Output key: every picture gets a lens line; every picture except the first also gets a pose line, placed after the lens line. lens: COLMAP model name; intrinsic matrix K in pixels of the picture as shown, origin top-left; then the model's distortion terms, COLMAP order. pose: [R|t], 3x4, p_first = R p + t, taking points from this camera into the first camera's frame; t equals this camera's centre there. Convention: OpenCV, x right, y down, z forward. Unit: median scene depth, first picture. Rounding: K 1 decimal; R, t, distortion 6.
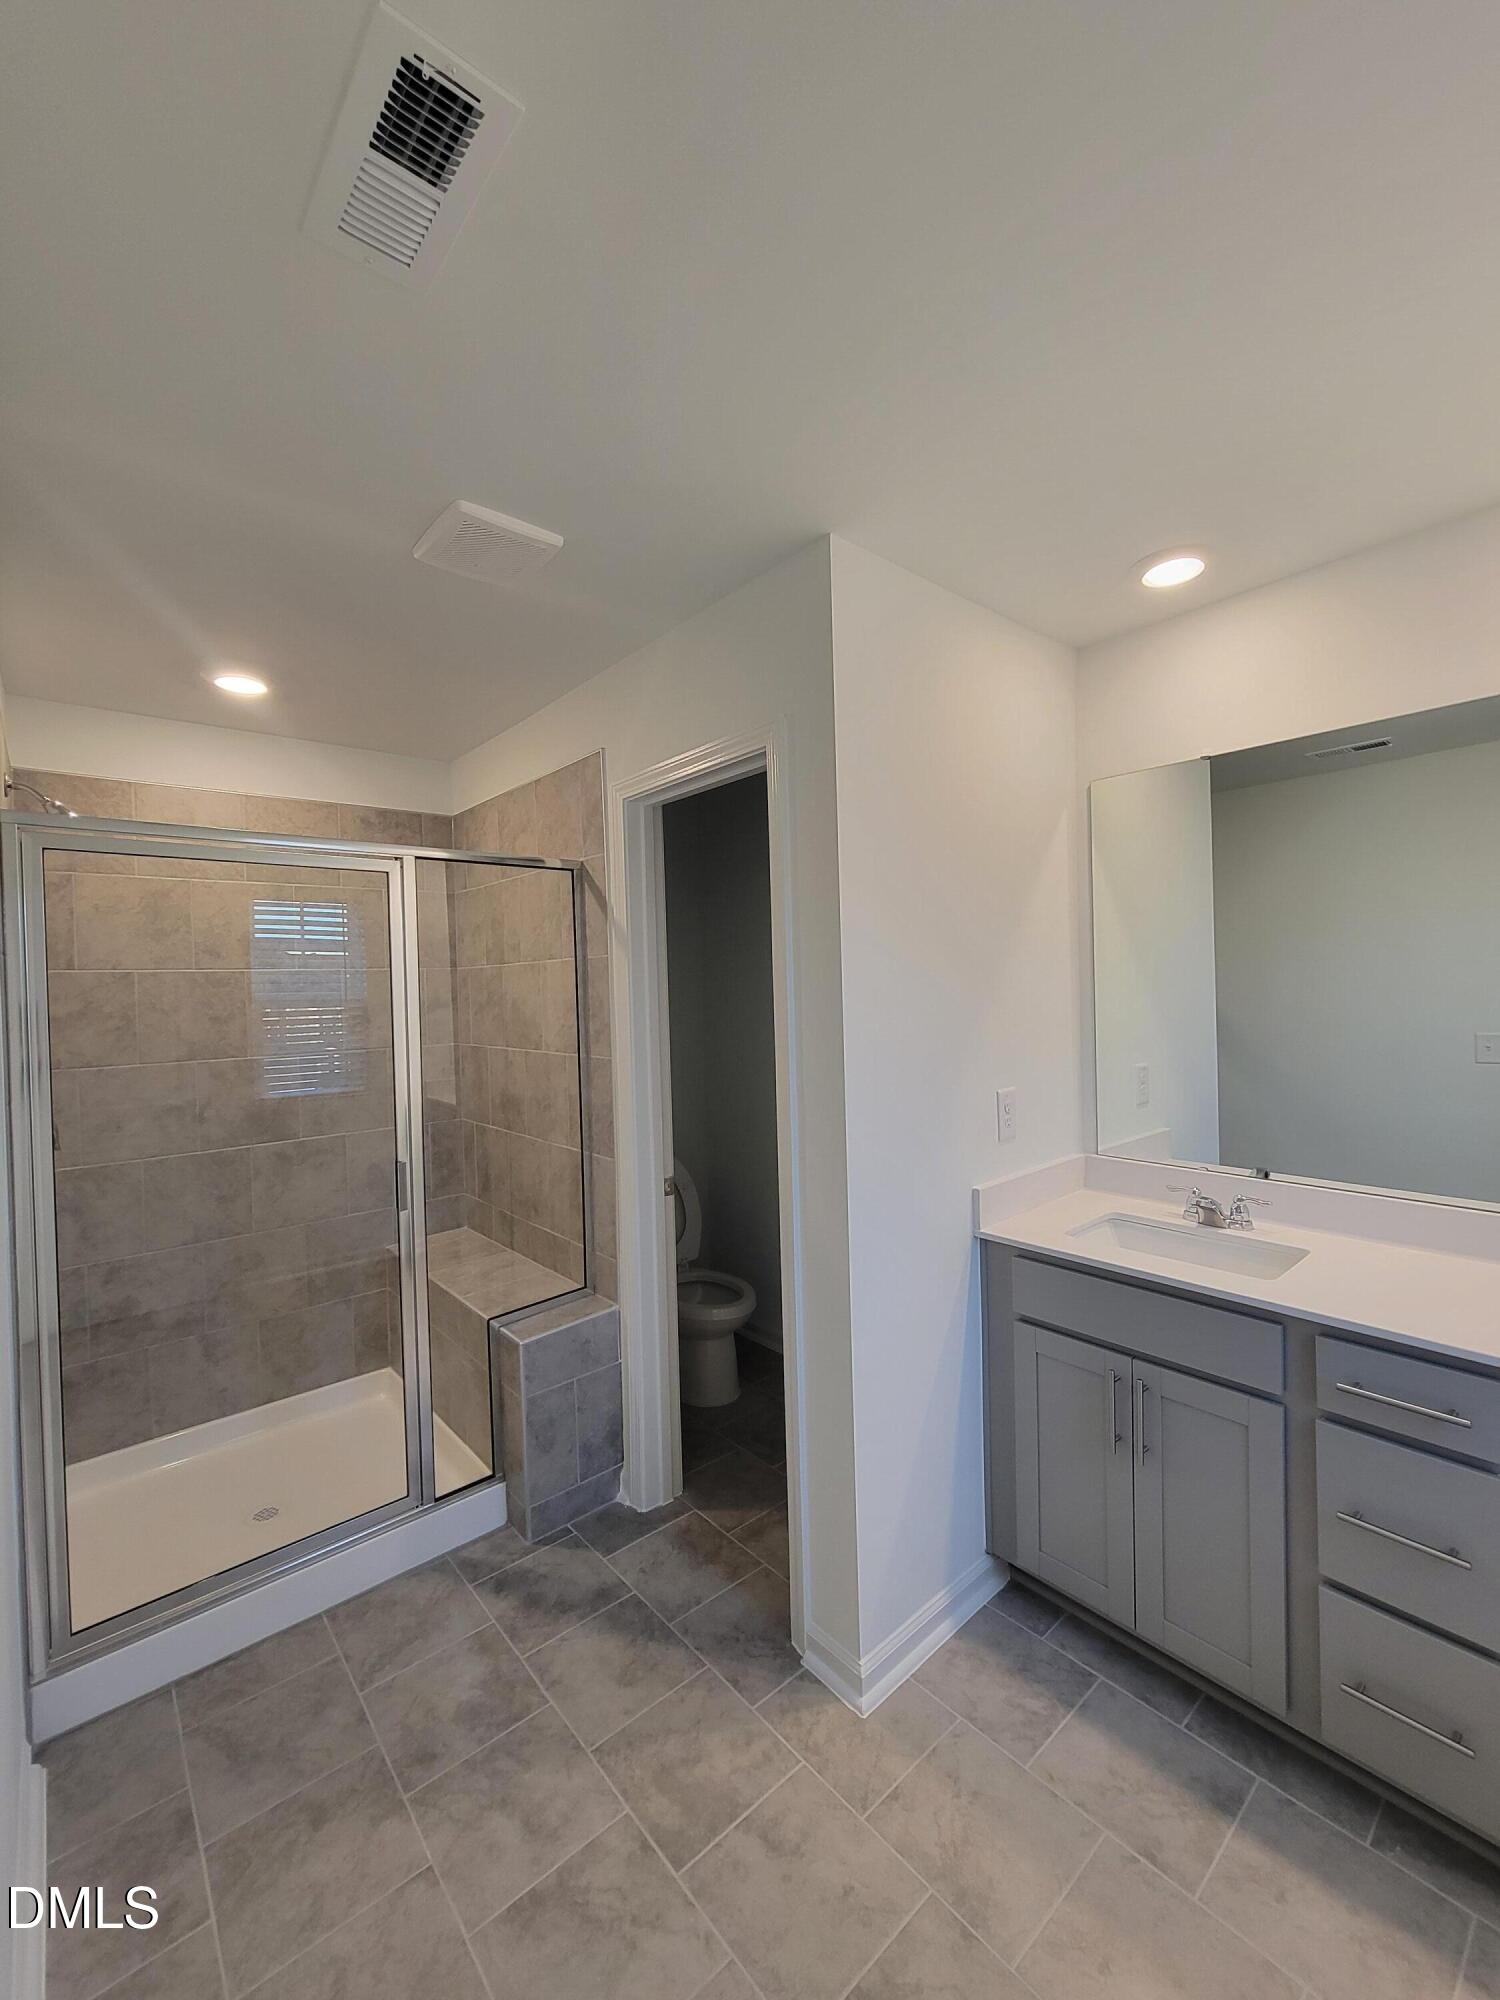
lens RADIAL K [[804.8, 0, 747.2], [0, 804.8, 997.2], [0, 0, 1]] dist [-0.004435, -0.000016]
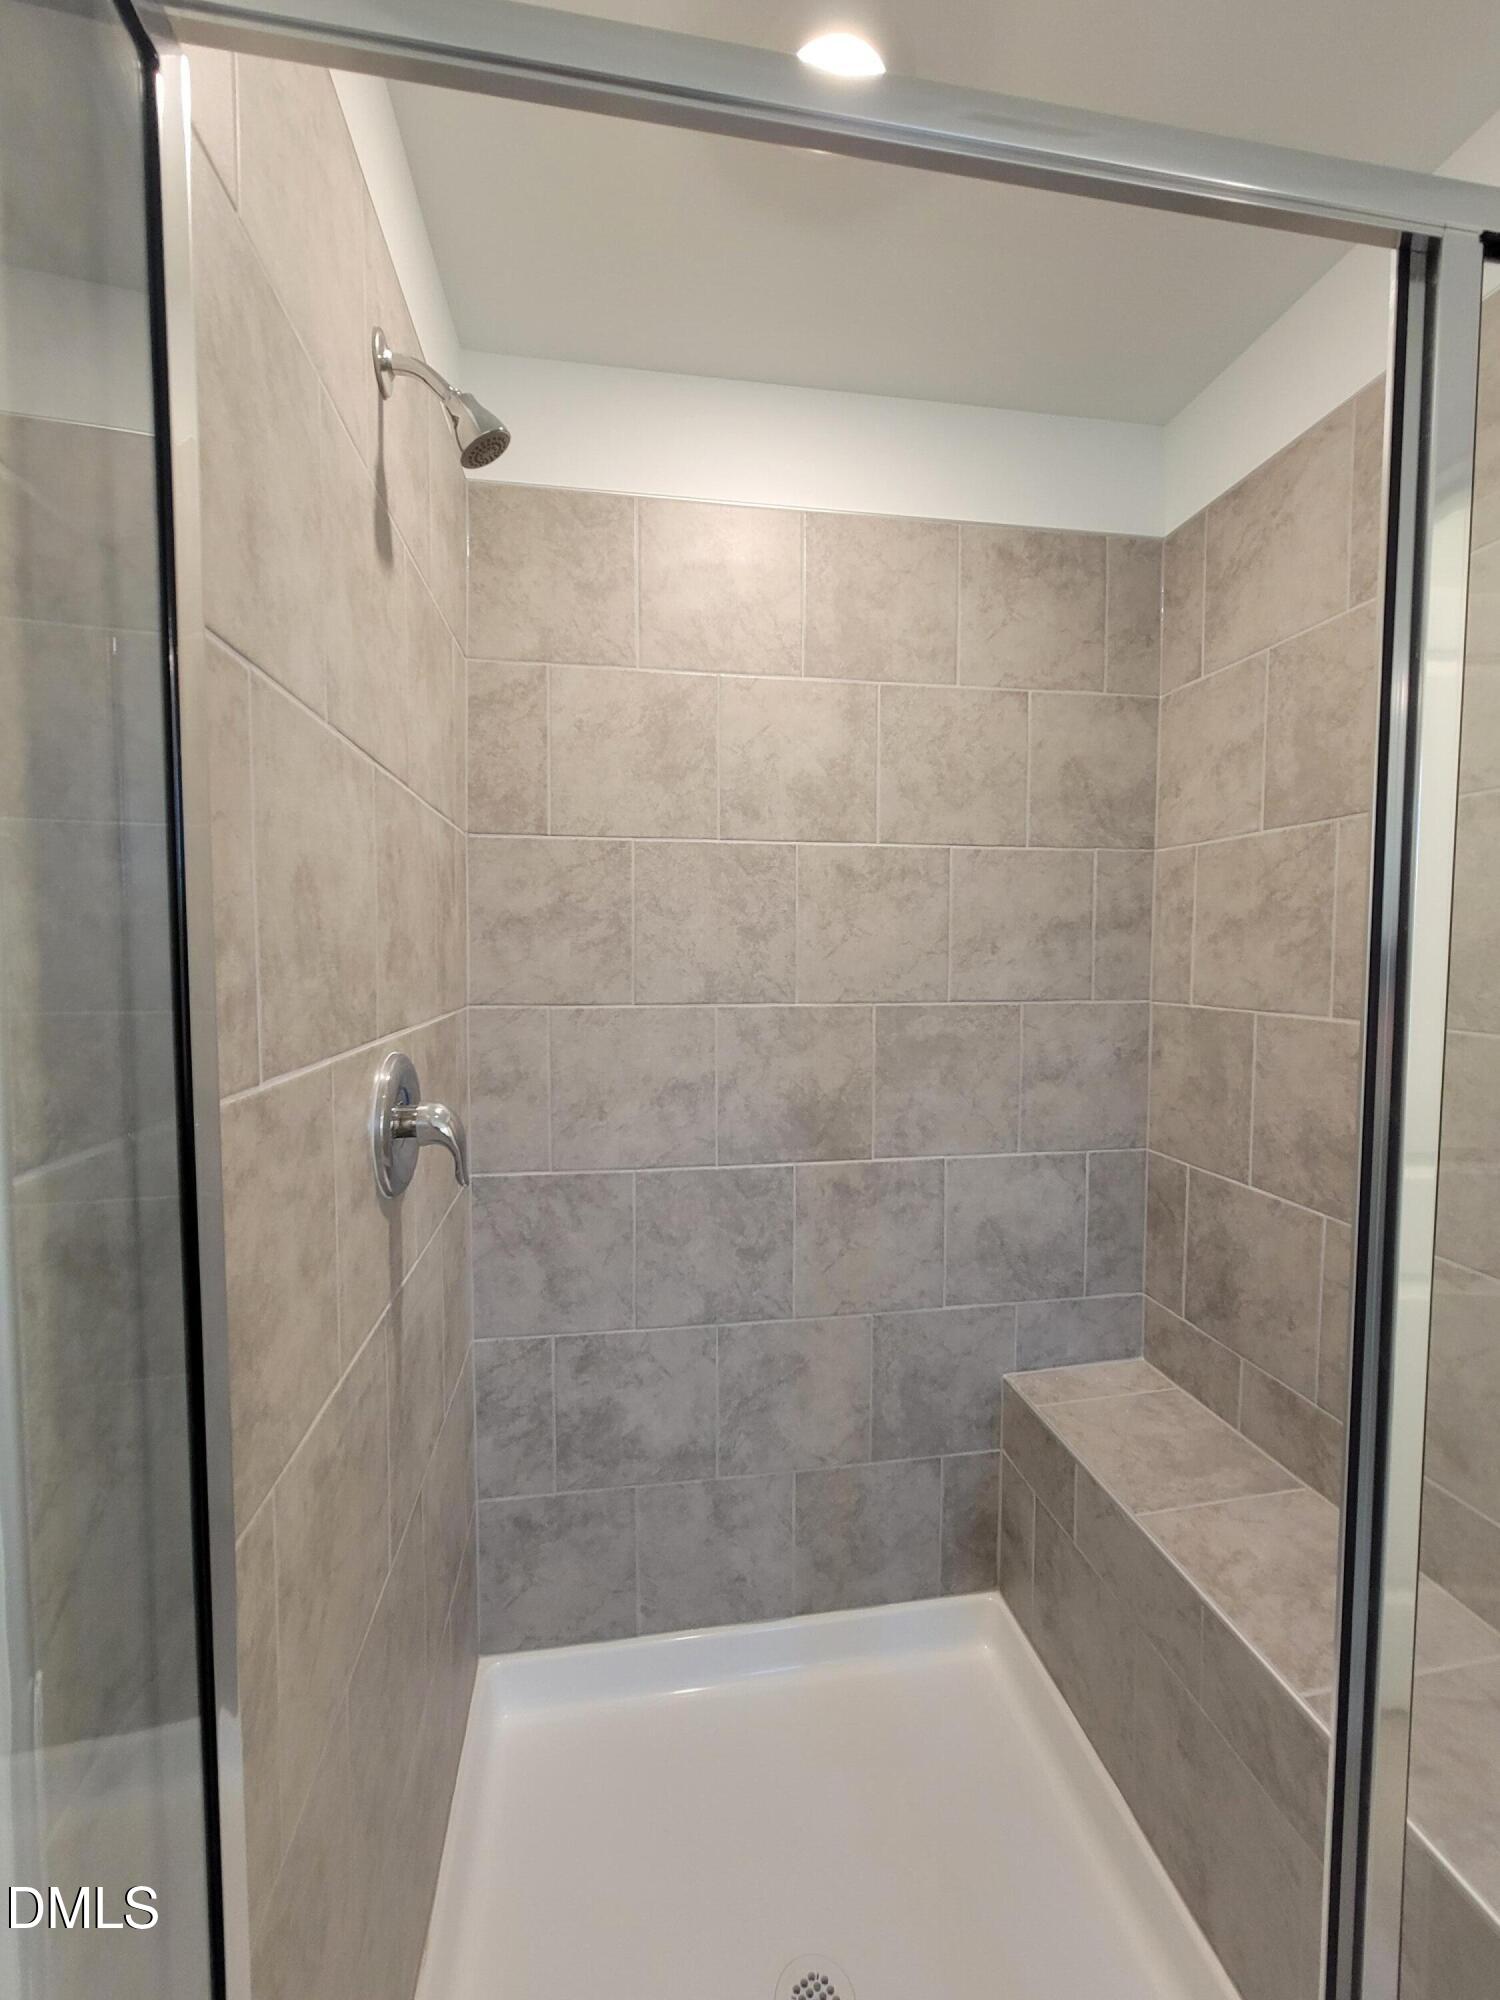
lens RADIAL K [[804.8, 0, 755.7], [0, 804.8, 994.6], [0, 0, 1]] dist [-0.004435, -0.000016]
pose [[0.848193, 0.058658, -0.526429, -0.369565], [-0.031423, 0.997671, 0.060536, 0.037583], [0.528754, -0.034804, 0.848061, 0.540677]]
